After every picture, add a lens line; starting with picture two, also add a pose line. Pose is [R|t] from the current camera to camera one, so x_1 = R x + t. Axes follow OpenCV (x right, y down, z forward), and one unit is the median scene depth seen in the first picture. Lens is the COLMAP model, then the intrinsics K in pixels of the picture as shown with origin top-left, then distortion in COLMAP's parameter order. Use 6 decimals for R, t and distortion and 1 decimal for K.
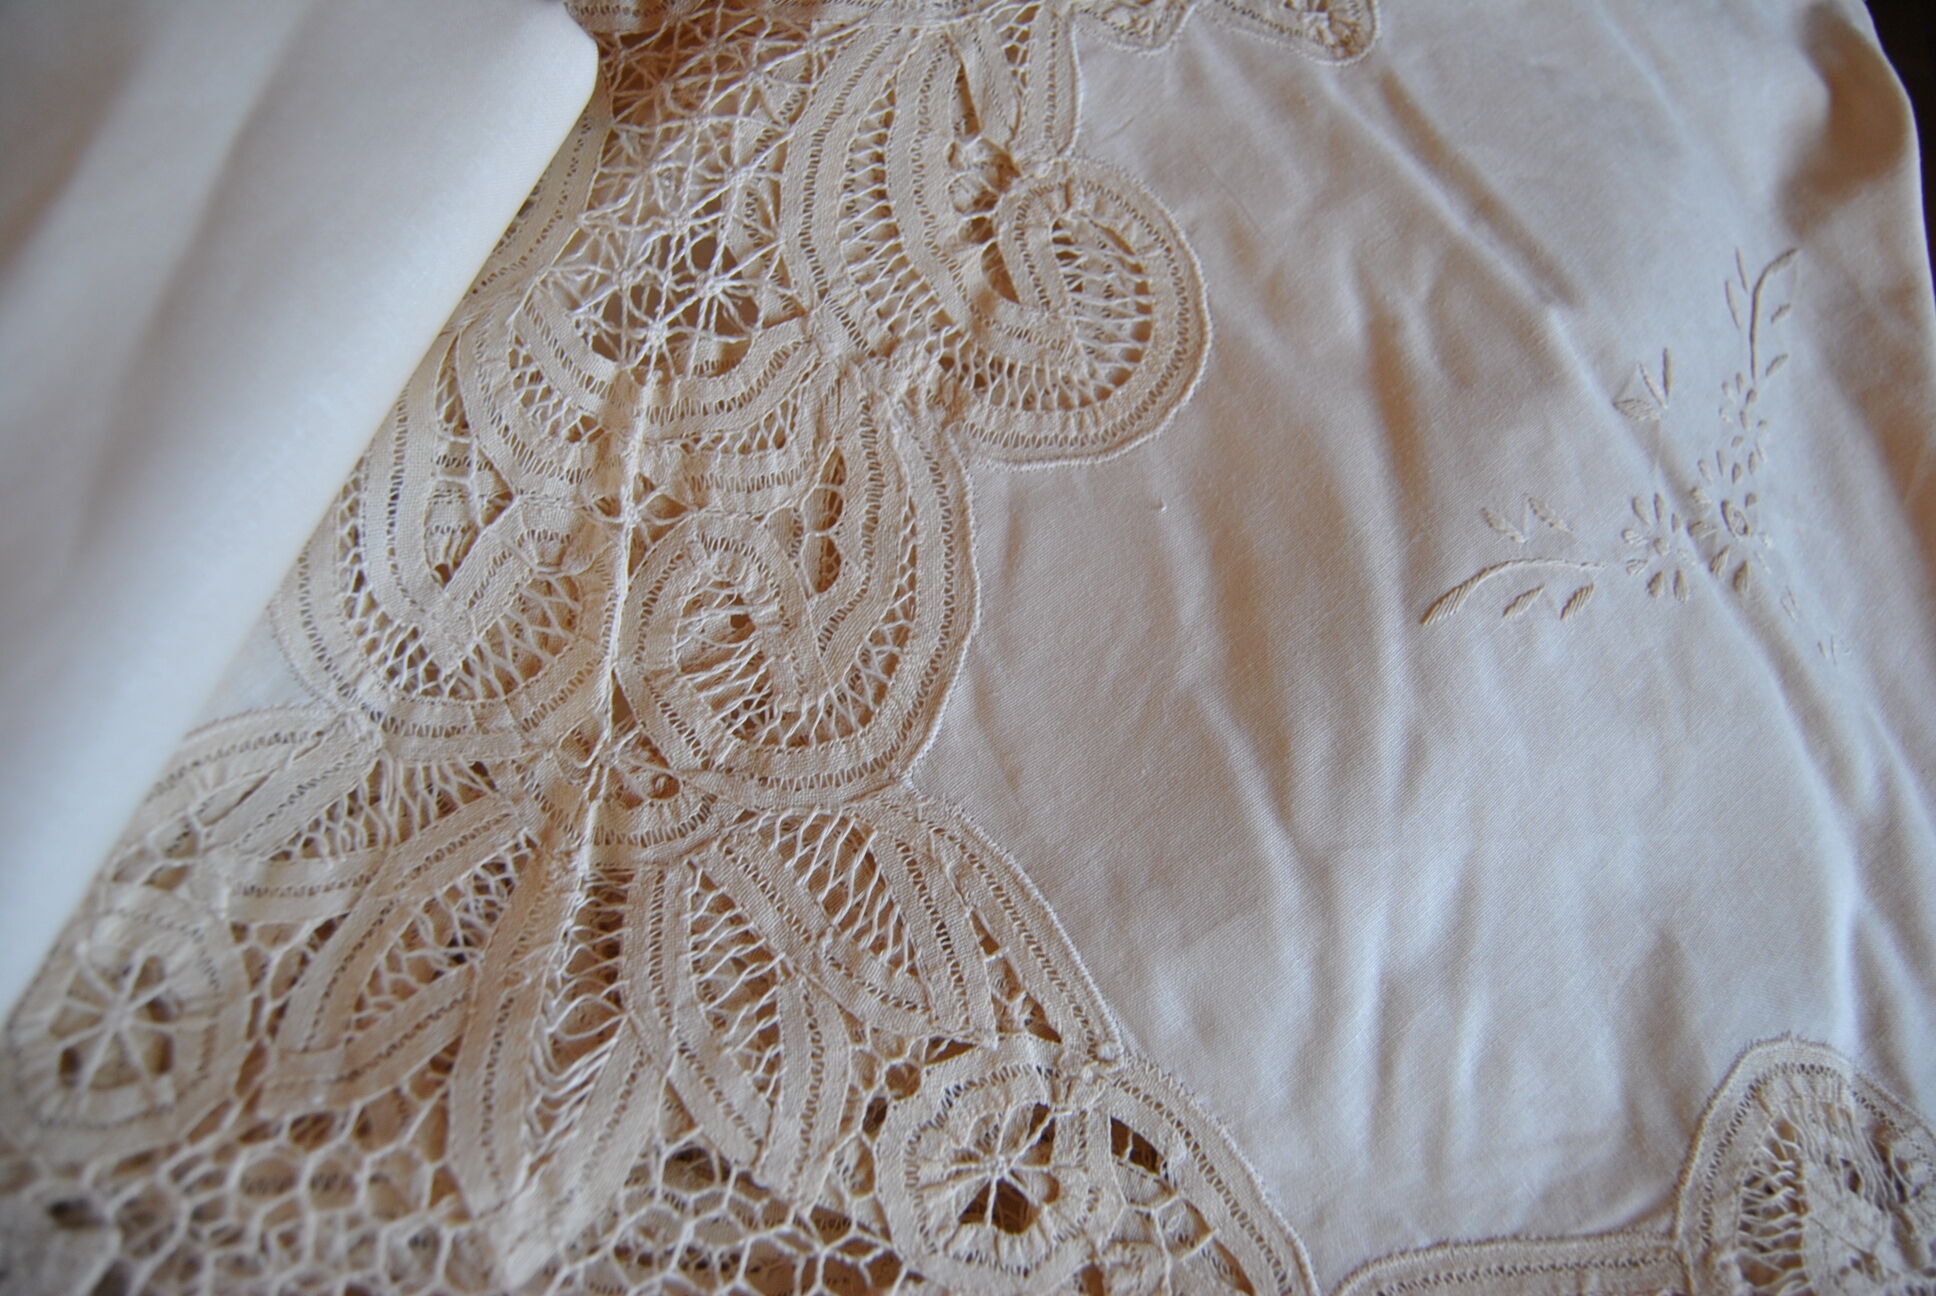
lens RADIAL K [[1495.6, 0, 973.5], [0, 1495.6, 645.9], [0, 0, 1]] dist [-0.106474, 0.041311]
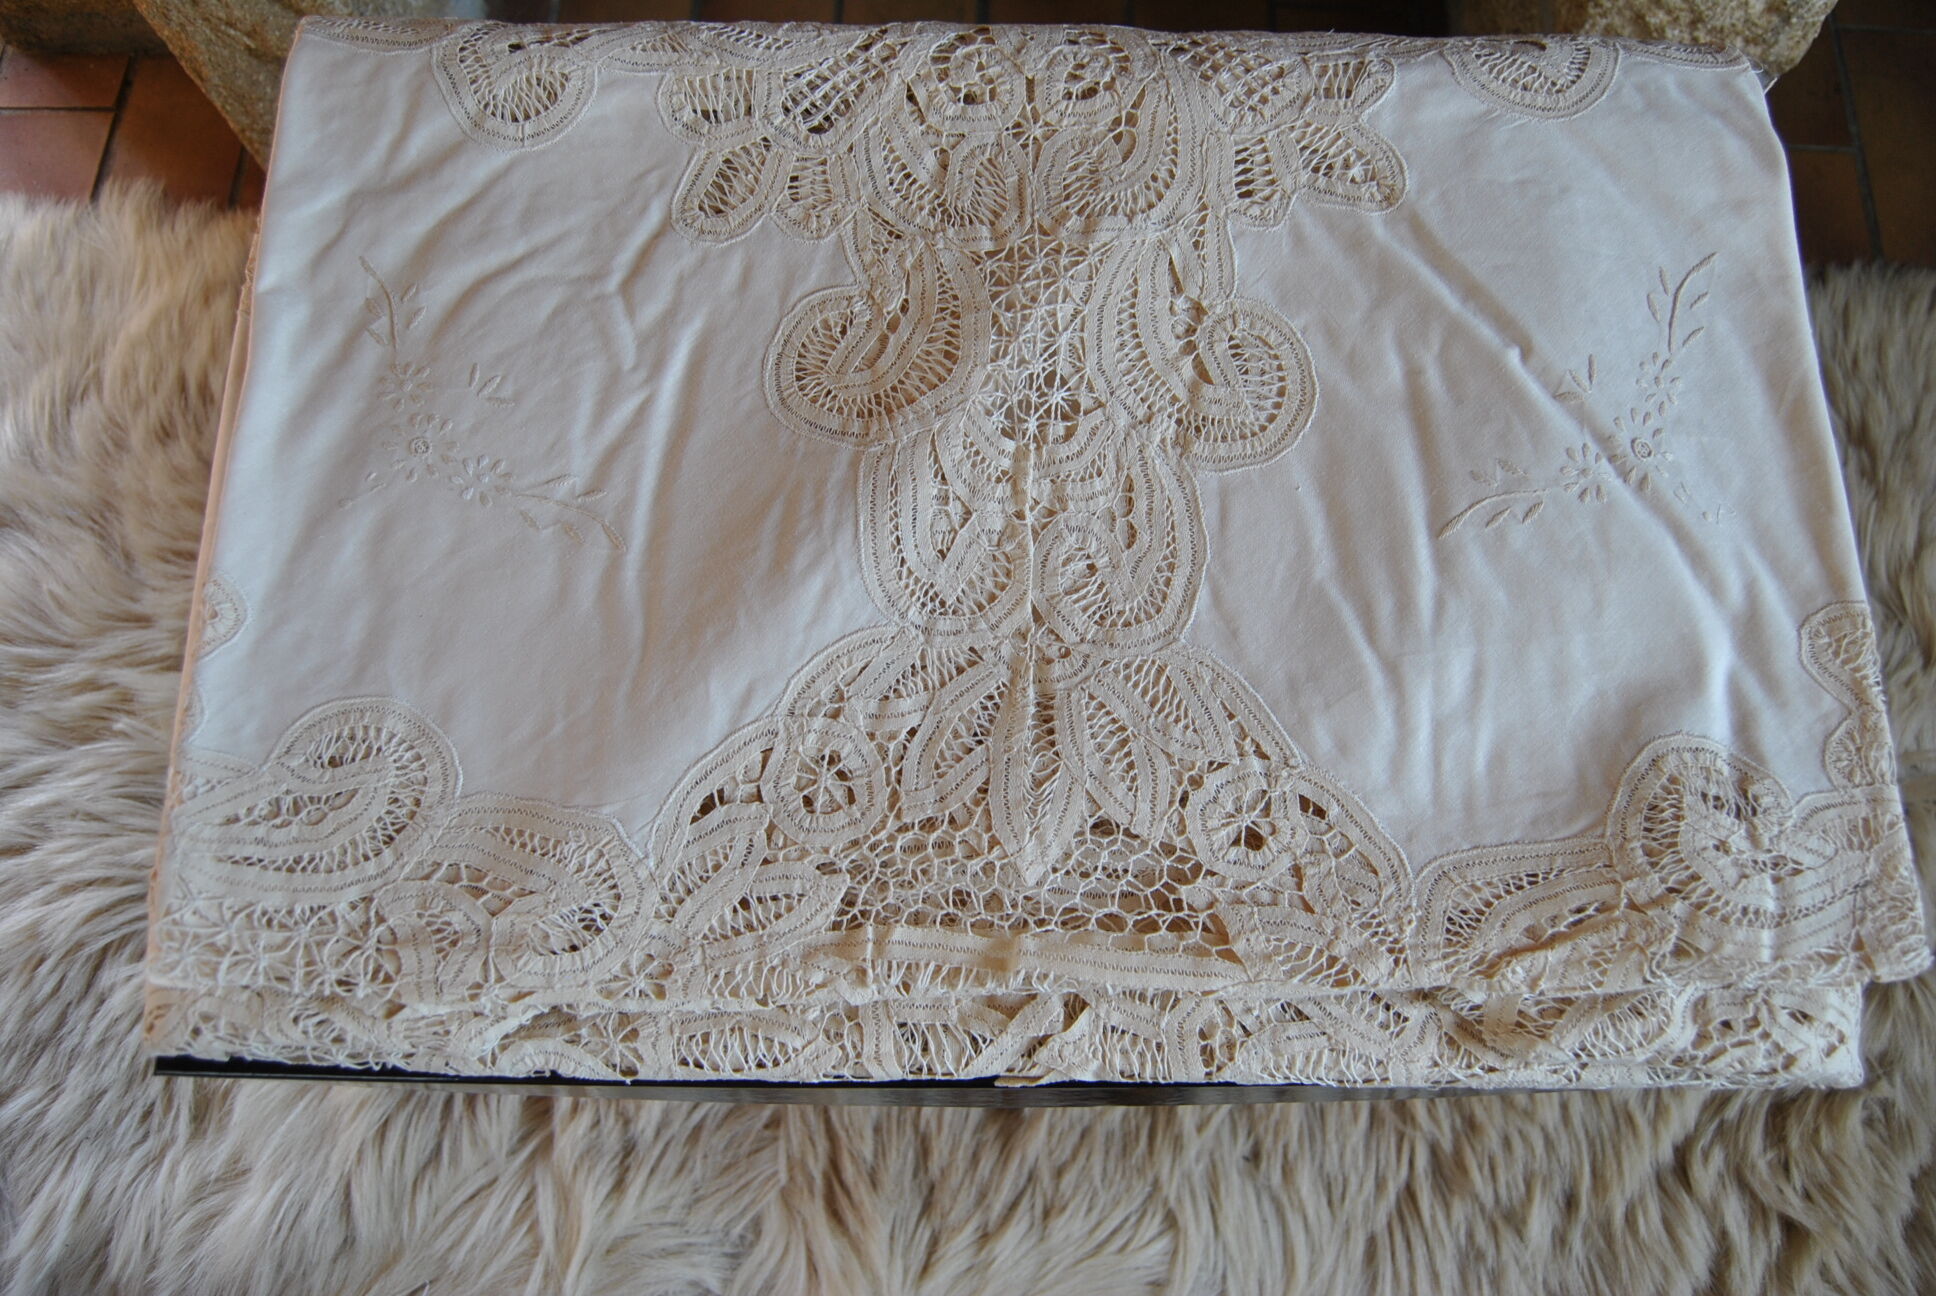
lens RADIAL K [[1495.6, 0, 983.9], [0, 1495.6, 635.6], [0, 0, 1]] dist [-0.106474, 0.041311]
pose [[0.978248, -0.100727, -0.181341, 0.056176], [0.109308, 0.993284, 0.037936, -0.018168], [0.176302, -0.056933, 0.982688, -0.988606]]
